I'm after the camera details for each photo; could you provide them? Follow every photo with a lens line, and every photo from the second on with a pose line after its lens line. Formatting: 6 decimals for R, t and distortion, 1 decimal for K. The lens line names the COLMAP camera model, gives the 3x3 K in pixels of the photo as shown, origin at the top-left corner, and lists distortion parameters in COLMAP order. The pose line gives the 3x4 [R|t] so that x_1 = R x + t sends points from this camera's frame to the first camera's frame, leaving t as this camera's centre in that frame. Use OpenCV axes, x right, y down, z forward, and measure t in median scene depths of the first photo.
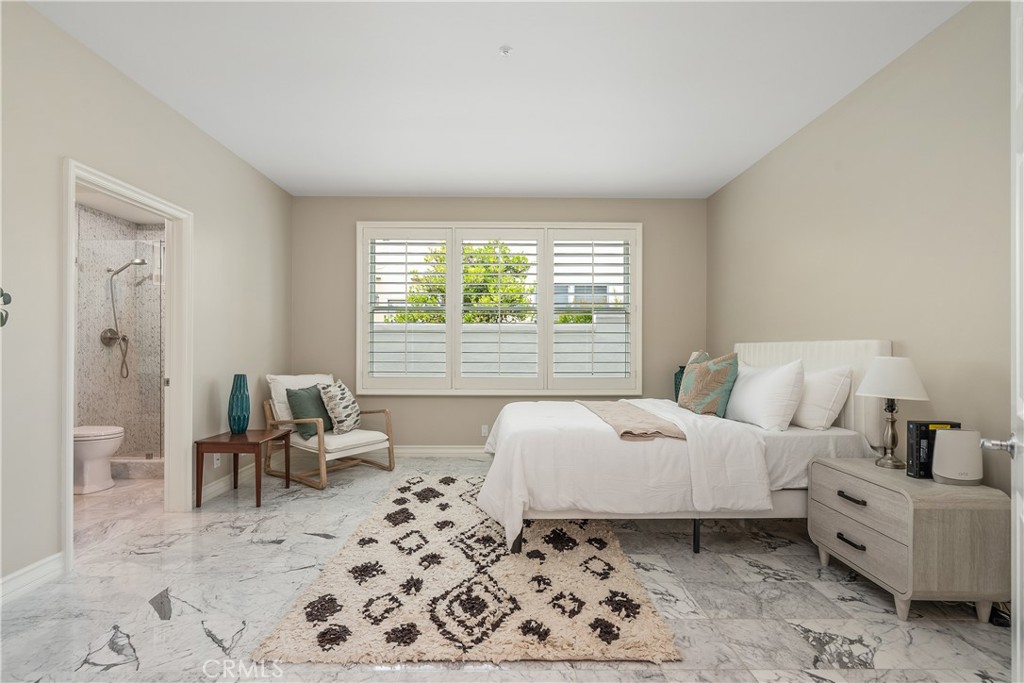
lens RADIAL K [[469.3, 0, 509.2], [0, 469.3, 346.4], [0, 0, 1]] dist [-0.000622, 0.002073]
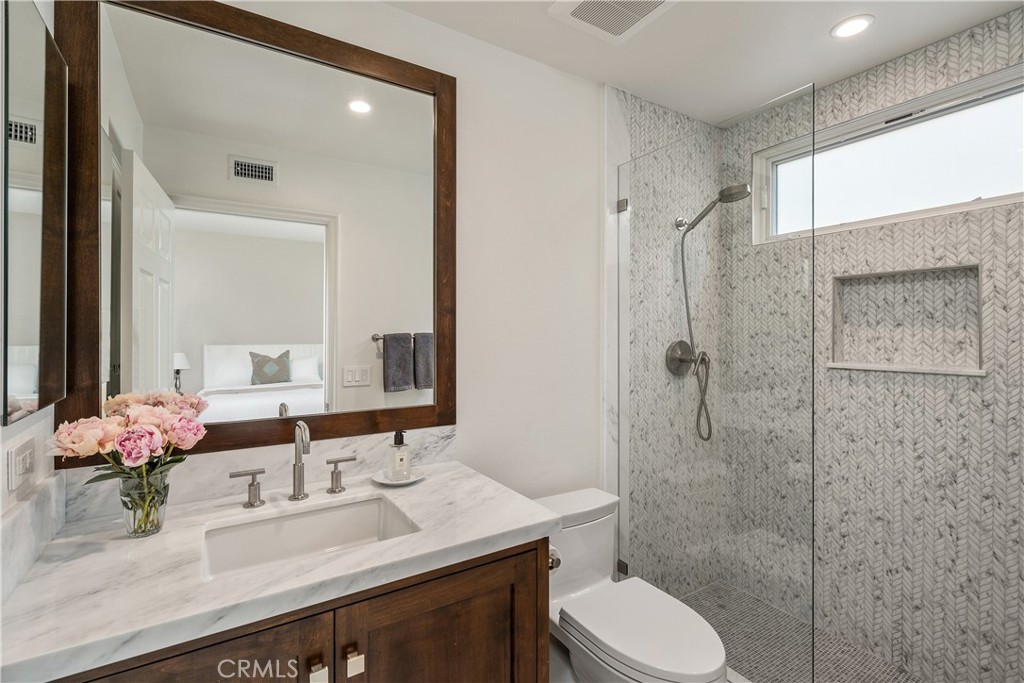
lens RADIAL K [[469.3, 0, 509.5], [0, 469.3, 340.0], [0, 0, 1]] dist [-0.000622, 0.002073]
pose [[0.511562, 0.010150, -0.859187, -0.508339], [0.006134, 0.999862, 0.015464, -0.046460], [0.859225, -0.013181, 0.511429, 0.581705]]
